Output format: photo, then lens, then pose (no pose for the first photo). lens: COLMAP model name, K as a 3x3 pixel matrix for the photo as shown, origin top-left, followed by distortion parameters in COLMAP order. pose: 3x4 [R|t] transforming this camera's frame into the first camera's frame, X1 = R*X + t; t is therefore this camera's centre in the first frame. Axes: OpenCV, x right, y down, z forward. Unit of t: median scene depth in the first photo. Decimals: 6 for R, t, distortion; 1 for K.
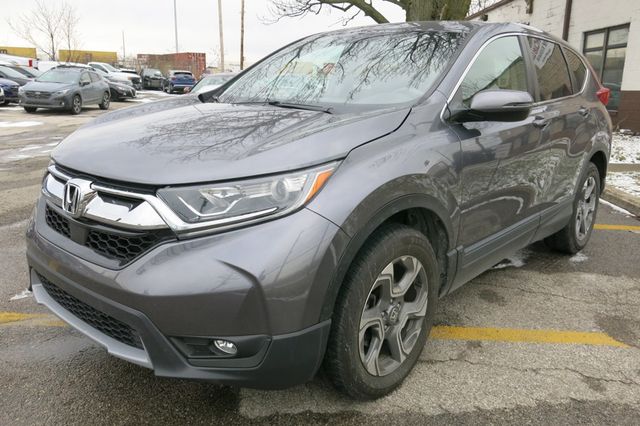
lens RADIAL K [[552.2, 0, 322.4], [0, 552.2, 212.3], [0, 0, 1]] dist [-0.019989, 0.020328]
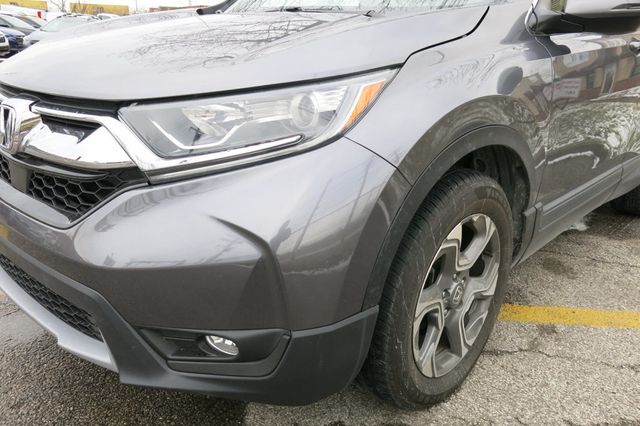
lens RADIAL K [[552.2, 0, 318.5], [0, 552.2, 213.7], [0, 0, 1]] dist [-0.019989, 0.020328]
pose [[0.999407, 0.012664, -0.032030, -0.034502], [-0.010271, 0.997220, 0.073800, 0.030287], [0.032875, -0.073427, 0.996759, 0.309125]]
